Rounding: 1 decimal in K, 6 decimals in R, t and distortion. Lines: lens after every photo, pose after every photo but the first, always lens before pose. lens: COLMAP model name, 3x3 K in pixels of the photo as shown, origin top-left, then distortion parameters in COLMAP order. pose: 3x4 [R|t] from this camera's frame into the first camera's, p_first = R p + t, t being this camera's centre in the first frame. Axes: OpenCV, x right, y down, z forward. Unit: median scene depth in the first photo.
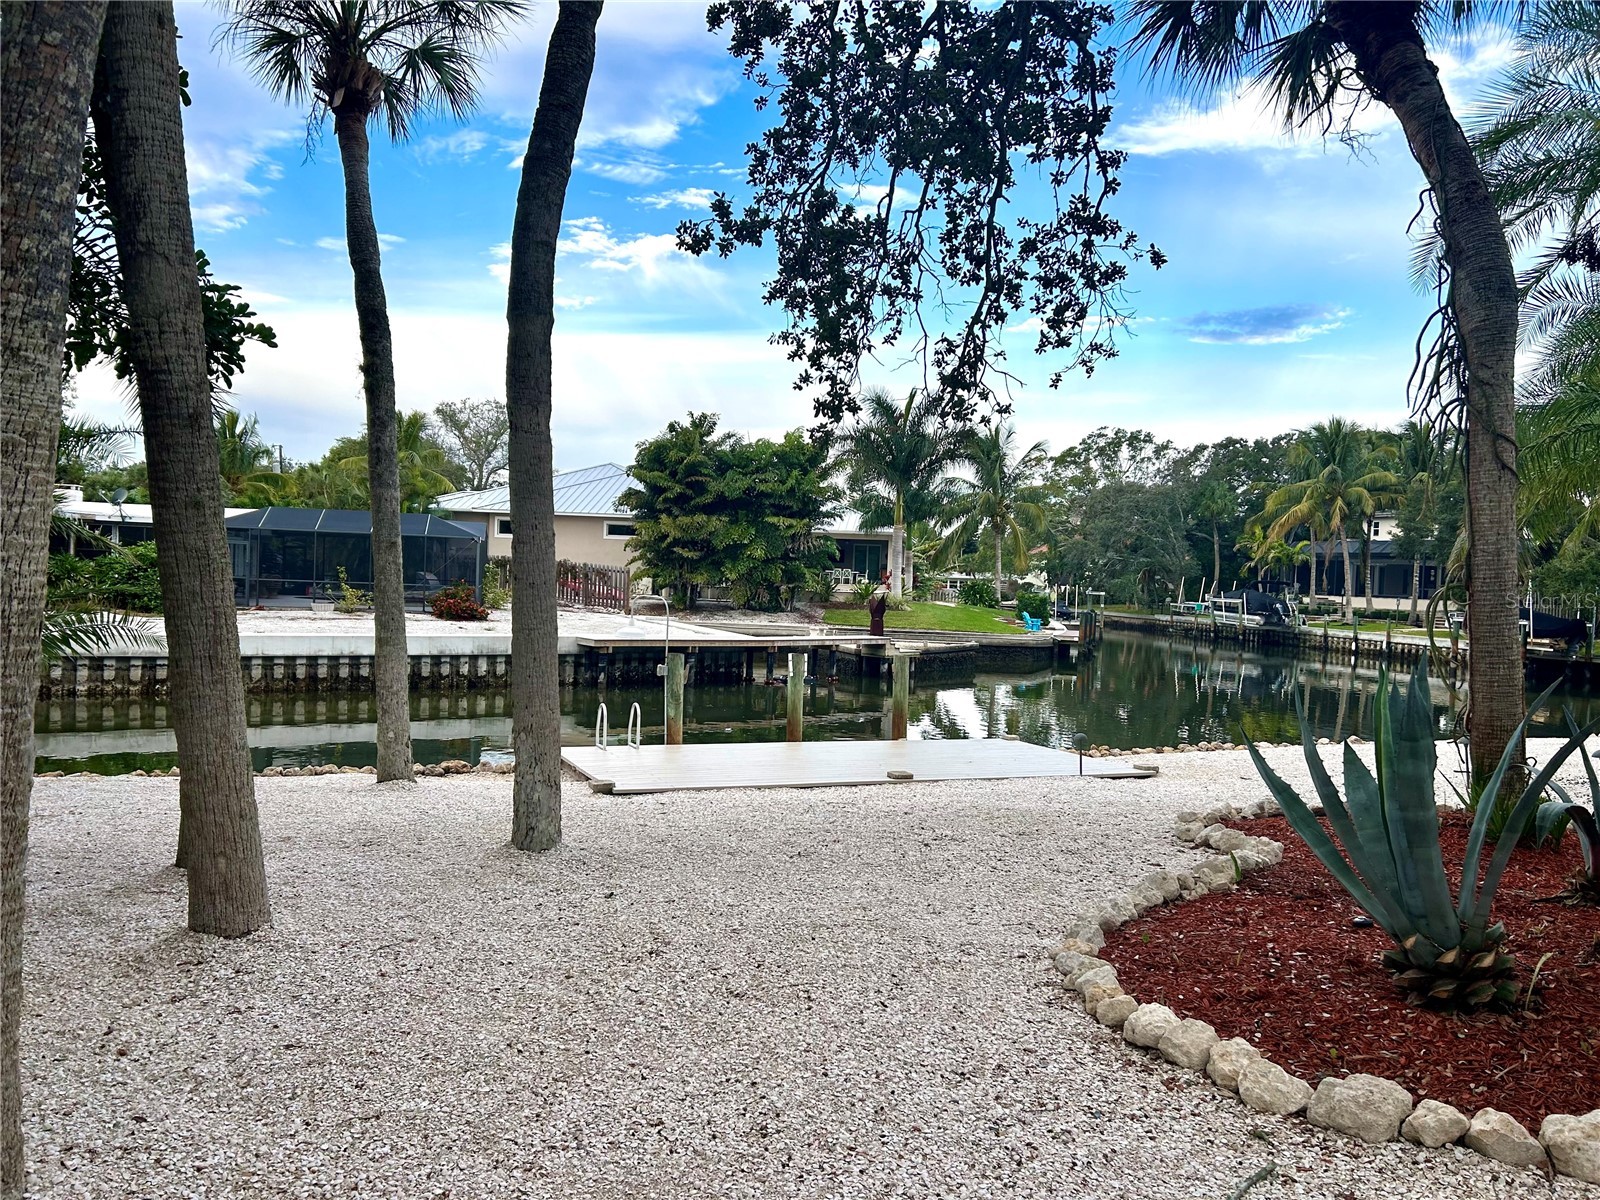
lens RADIAL K [[1216.4, 0, 800.0], [0, 1216.4, 600.0], [0, 0, 1]] dist [0.181023, -0.375087]
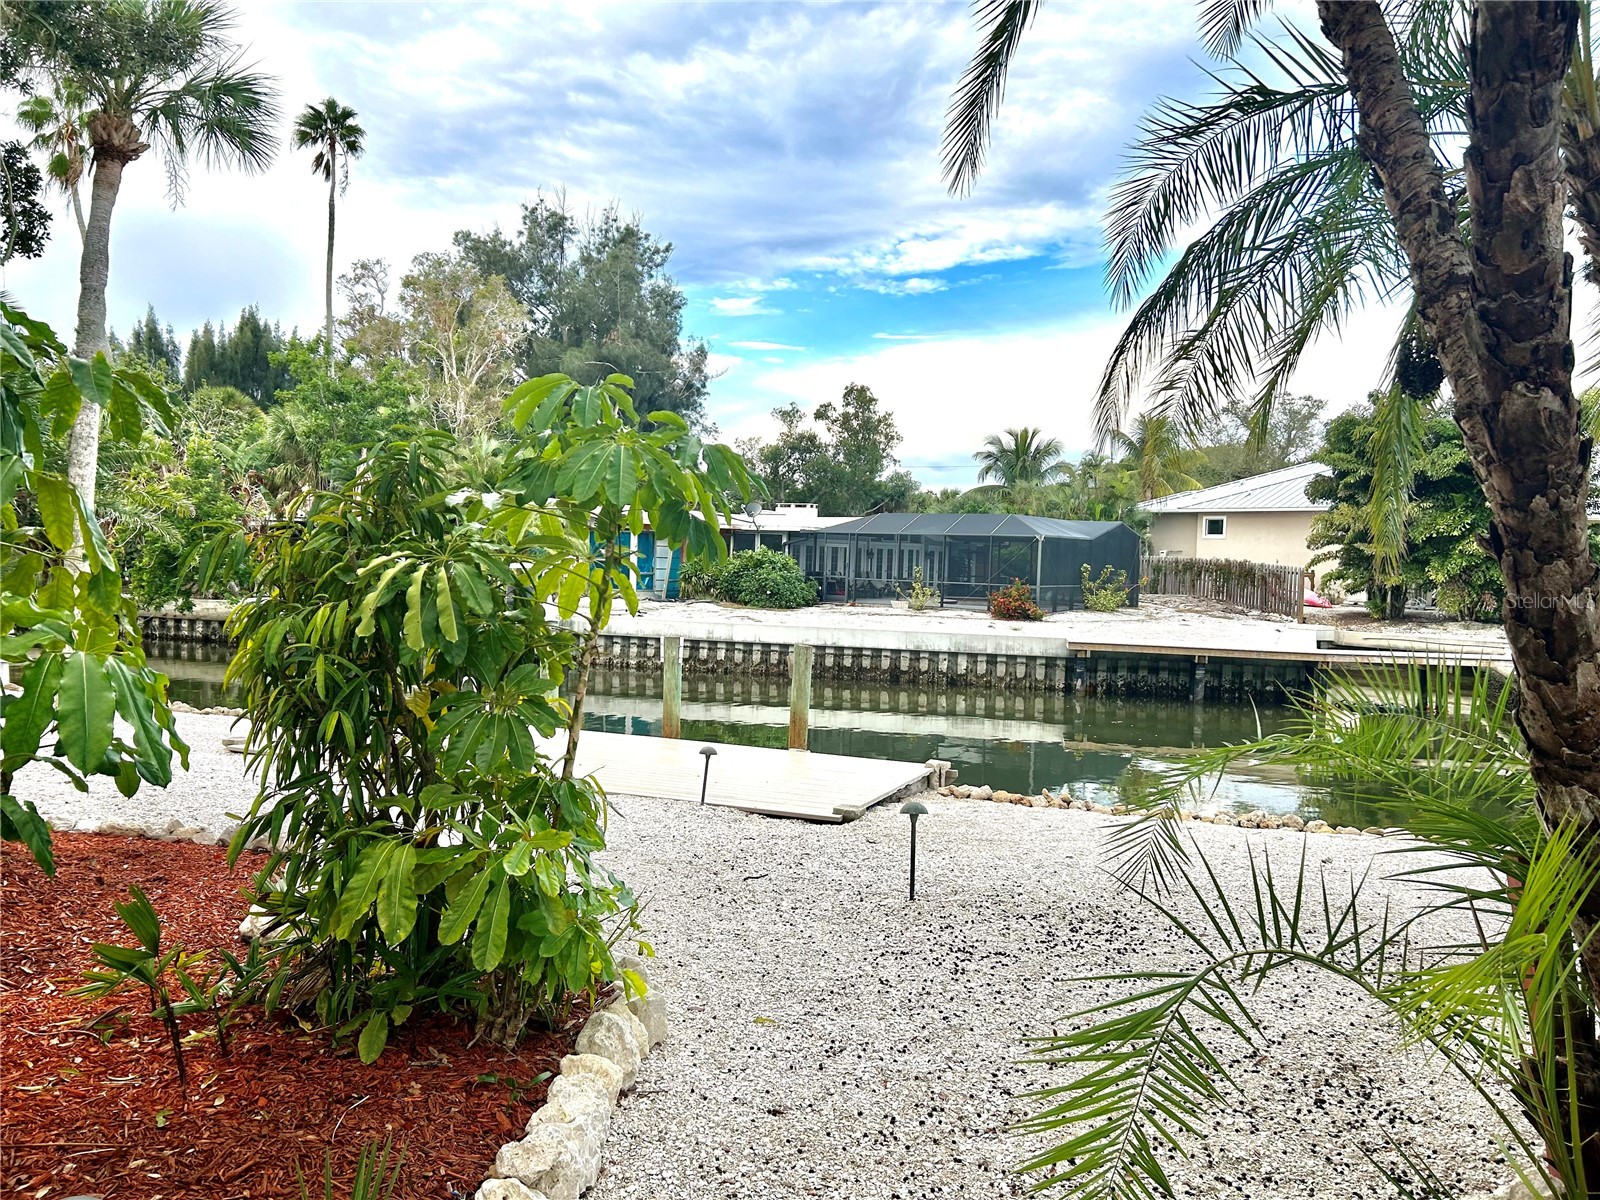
lens RADIAL K [[1211.7, 0, 800.0], [0, 1211.7, 600.0], [0, 0, 1]] dist [0.031054, -0.007267]
pose [[0.683185, 0.008817, -0.730192, 0.271648], [-0.018932, 0.999805, -0.005641, 0.008124], [0.730000, 0.017678, 0.683219, 0.187038]]
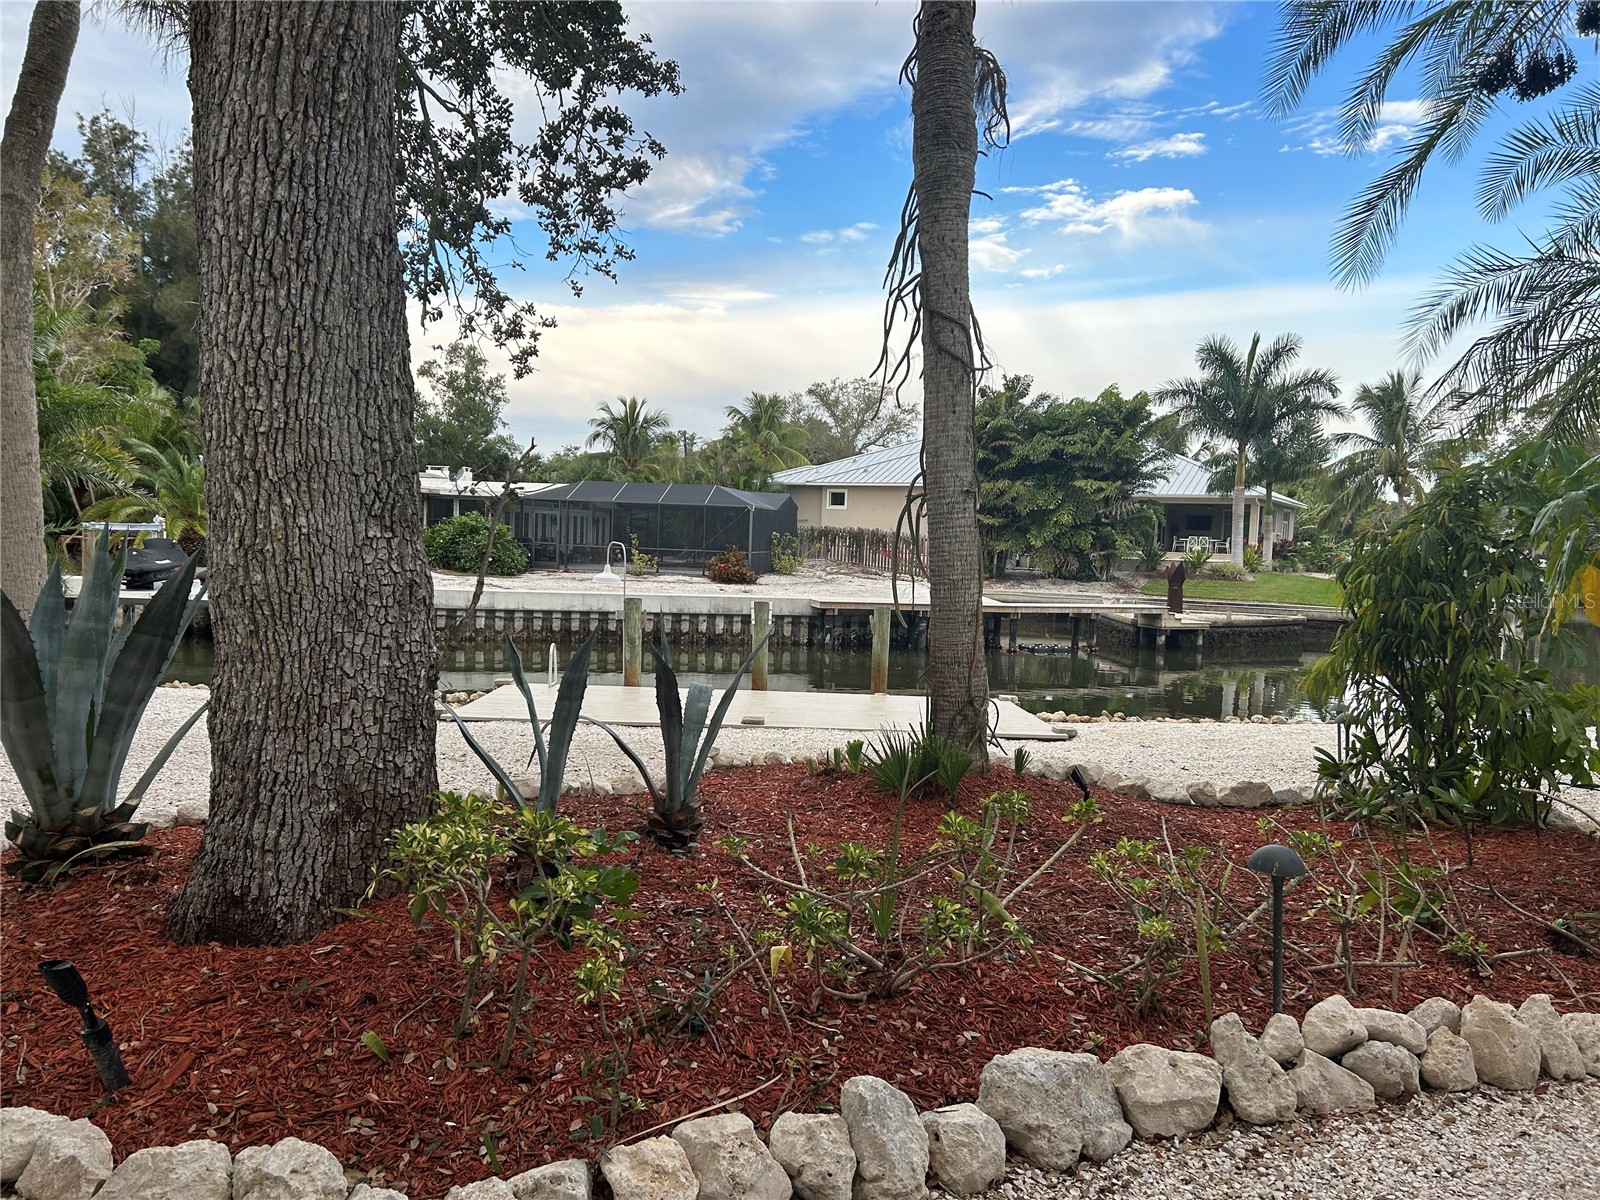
lens RADIAL K [[1216.4, 0, 800.0], [0, 1216.4, 600.0], [0, 0, 1]] dist [0.181023, -0.375087]
pose [[0.926911, 0.012569, -0.375071, 0.153197], [-0.005877, 0.999803, 0.018979, 0.009136], [0.375236, -0.015387, 0.926802, 0.036960]]
